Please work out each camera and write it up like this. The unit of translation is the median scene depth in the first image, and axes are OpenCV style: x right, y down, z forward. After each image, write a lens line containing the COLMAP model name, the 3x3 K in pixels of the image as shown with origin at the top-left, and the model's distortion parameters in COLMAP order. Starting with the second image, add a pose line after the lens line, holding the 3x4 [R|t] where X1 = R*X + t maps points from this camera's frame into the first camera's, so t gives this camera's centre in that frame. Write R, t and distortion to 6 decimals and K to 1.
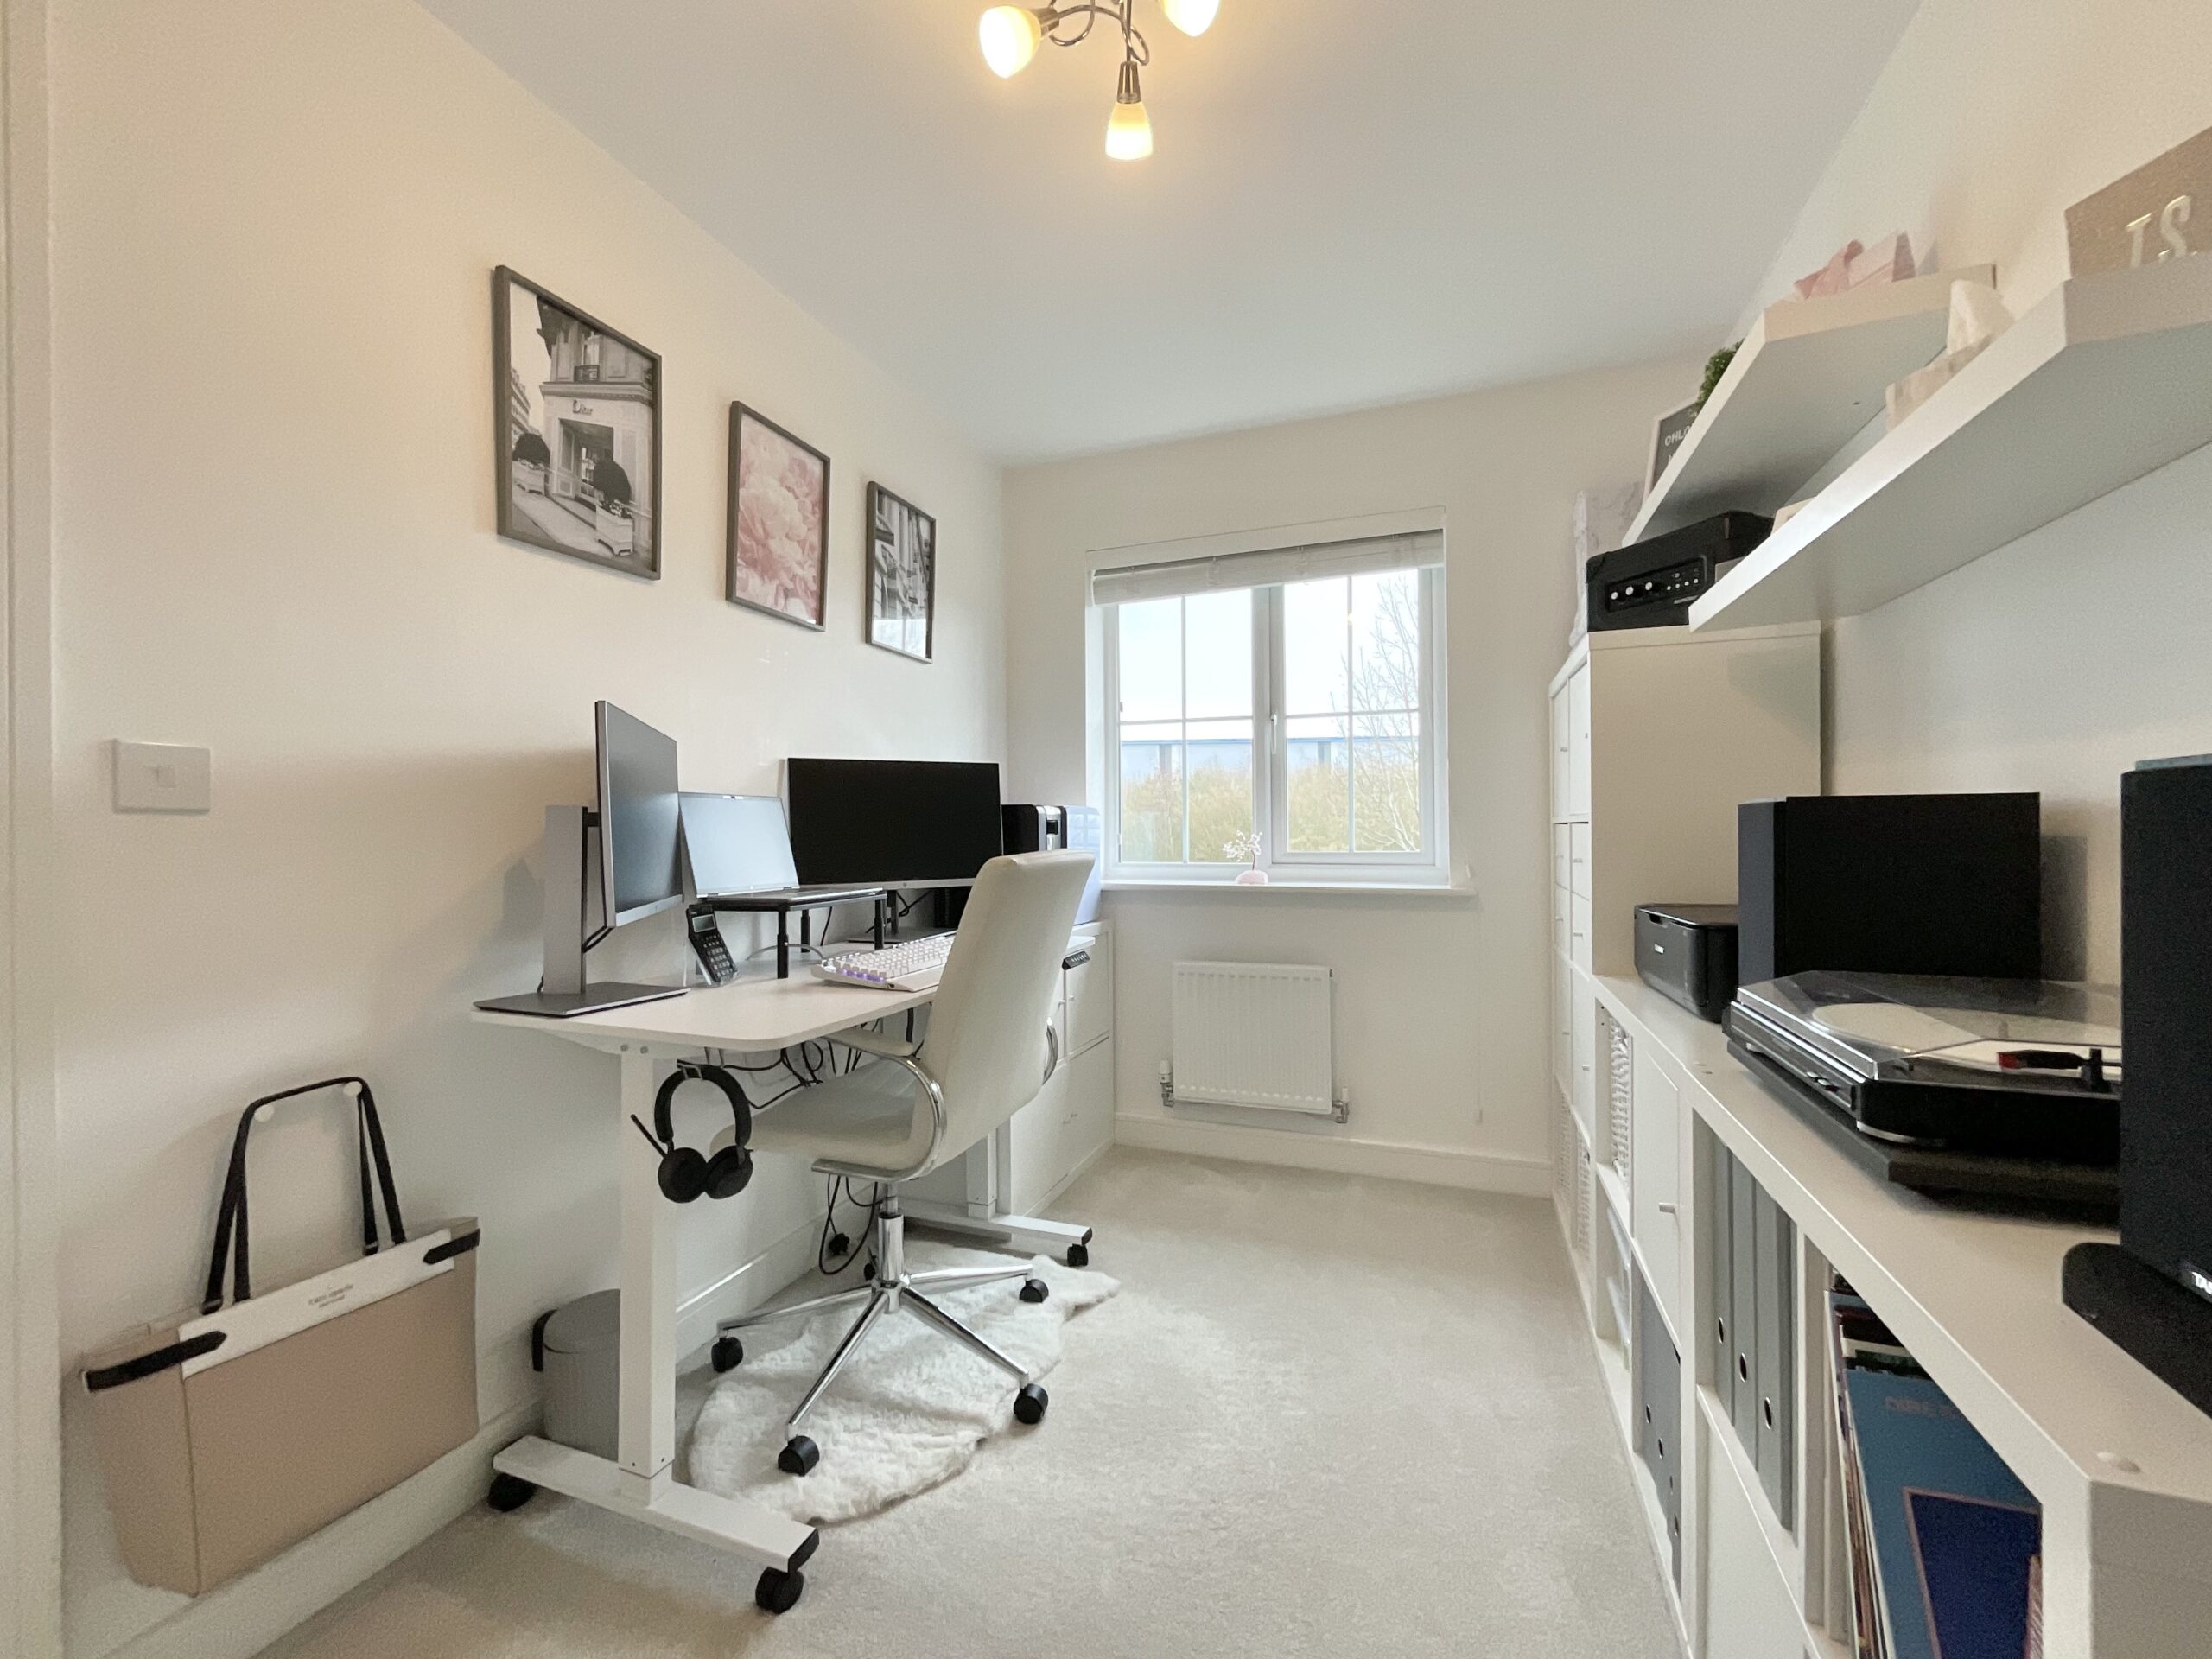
lens RADIAL K [[896.9, 0, 1108.8], [0, 896.9, 837.3], [0, 0, 1]] dist [0.004443, 0.000349]
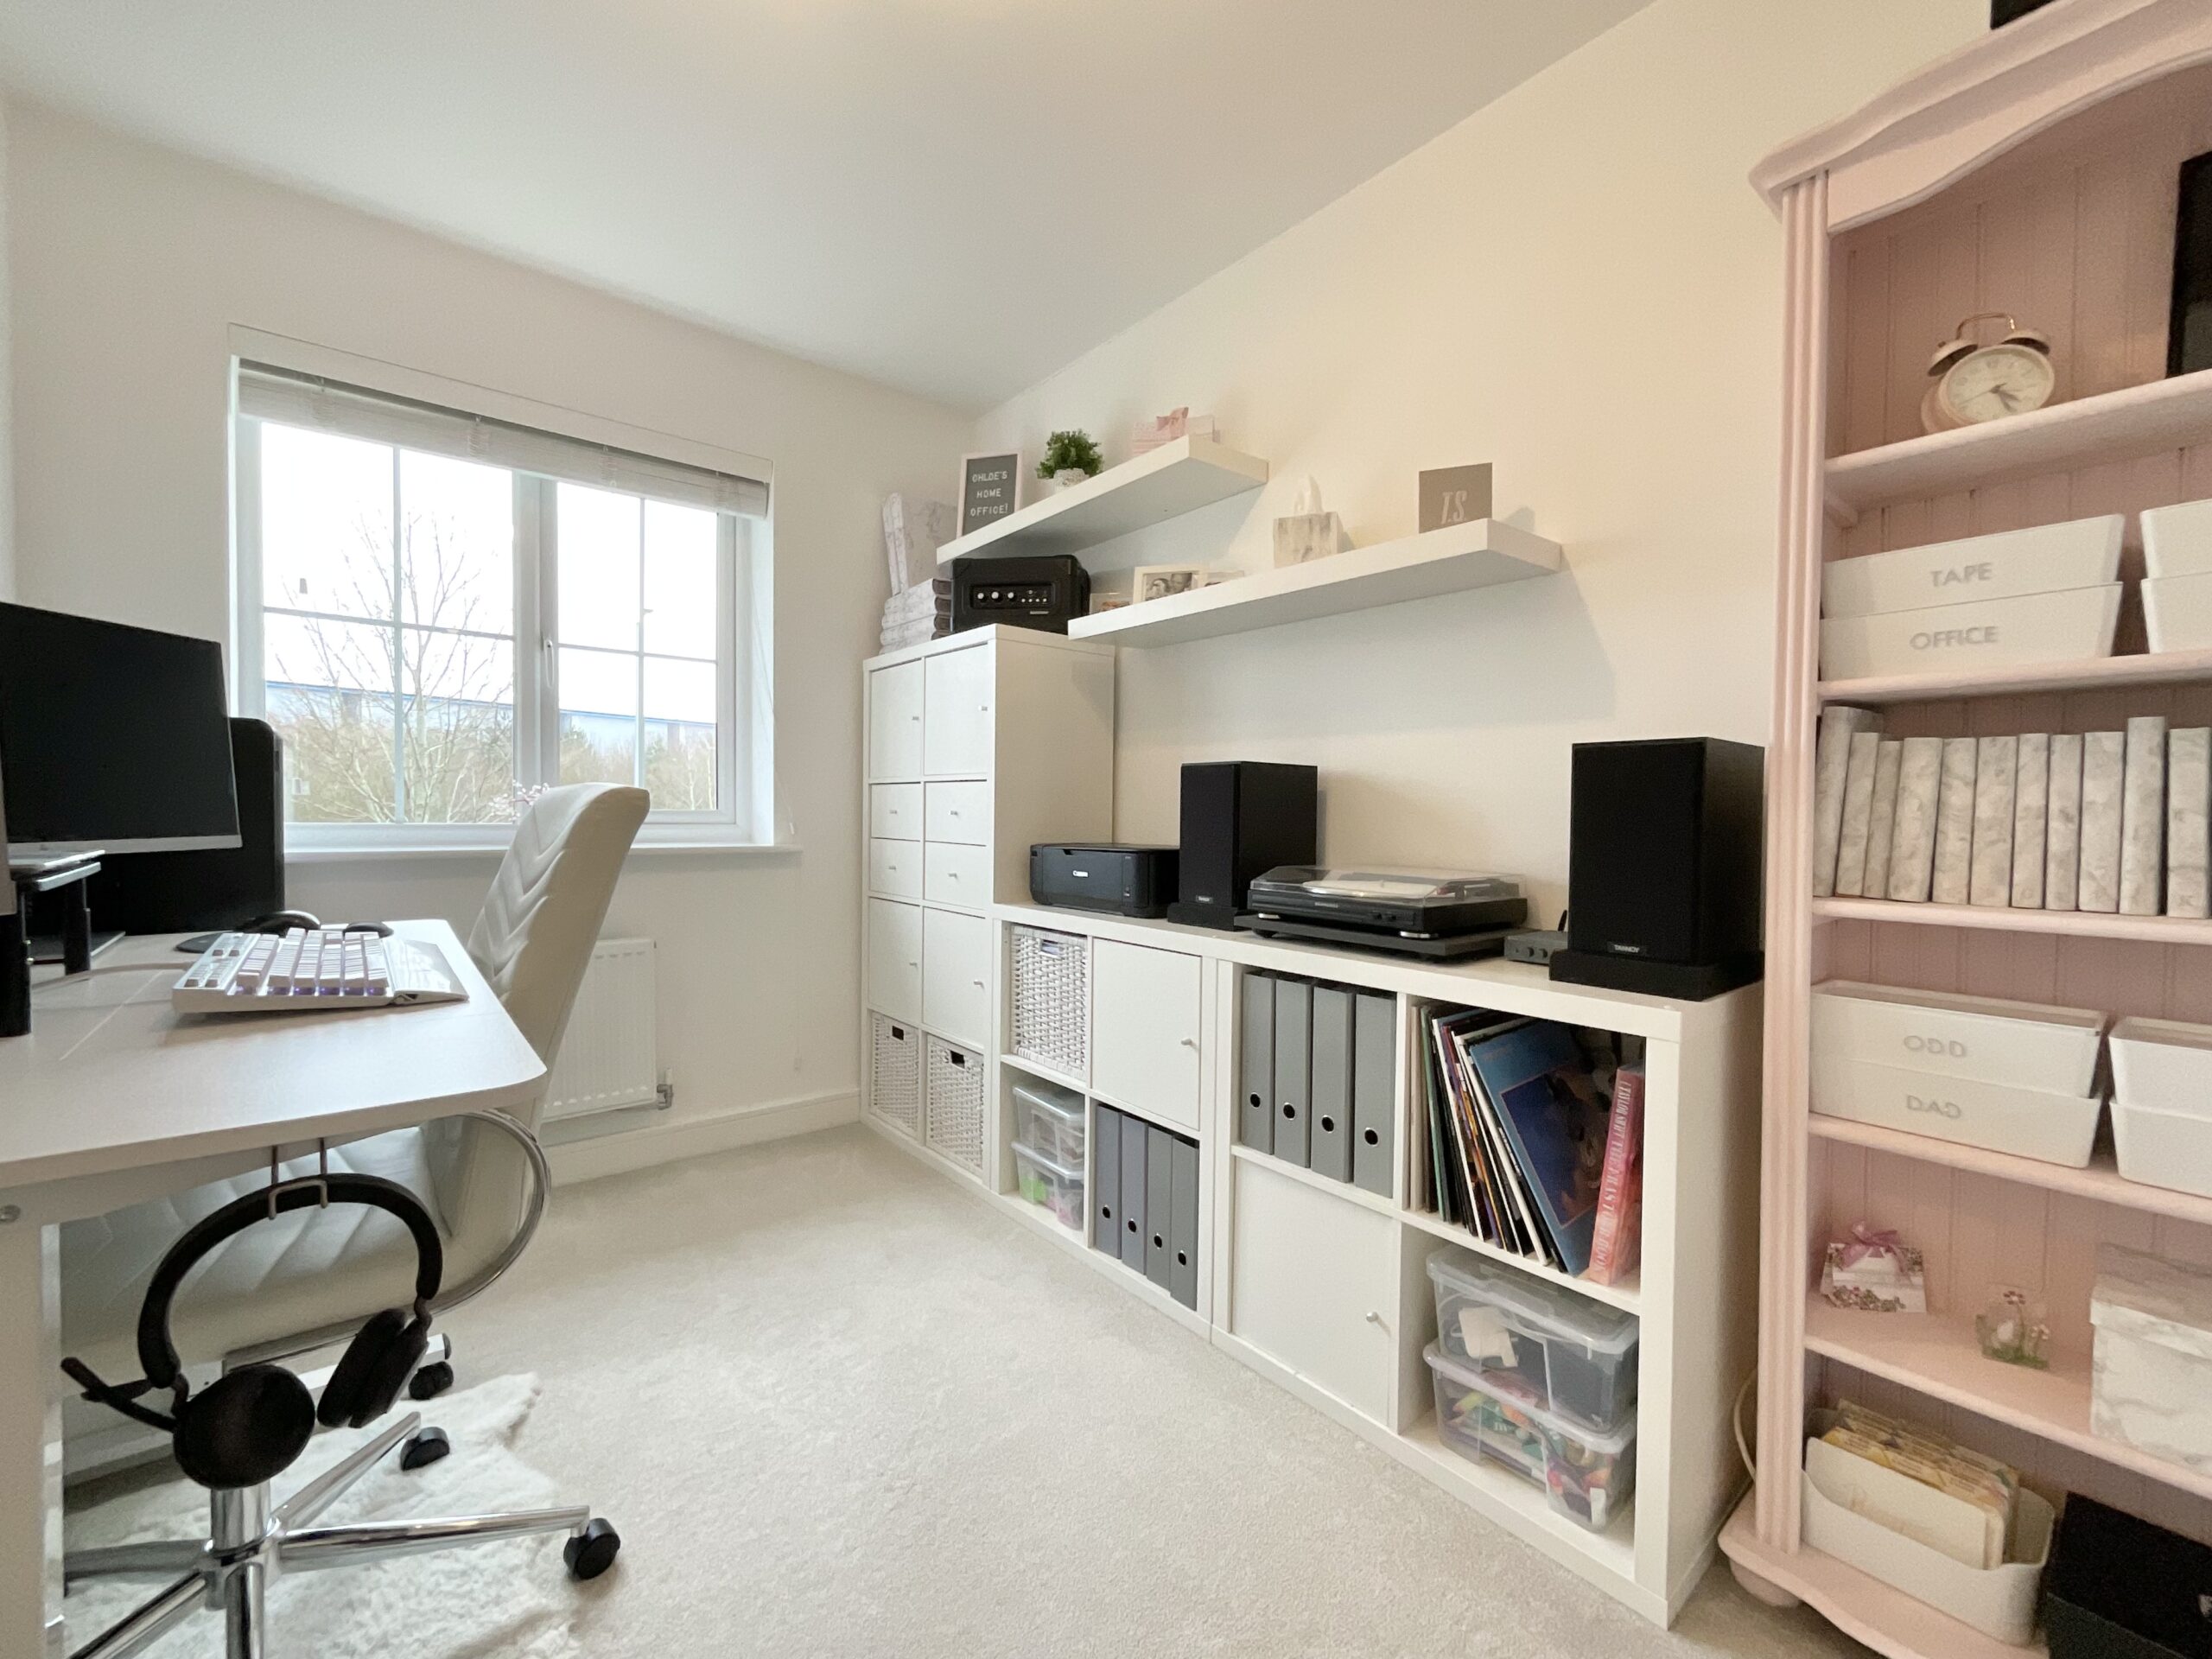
lens RADIAL K [[896.9, 0, 1109.9], [0, 896.9, 831.9], [0, 0, 1]] dist [0.004443, 0.000349]
pose [[0.506764, -0.009535, 0.862032, -0.334455], [-0.008974, 0.999826, 0.016334, 0.025023], [-0.862038, -0.016014, 0.506591, 0.188208]]
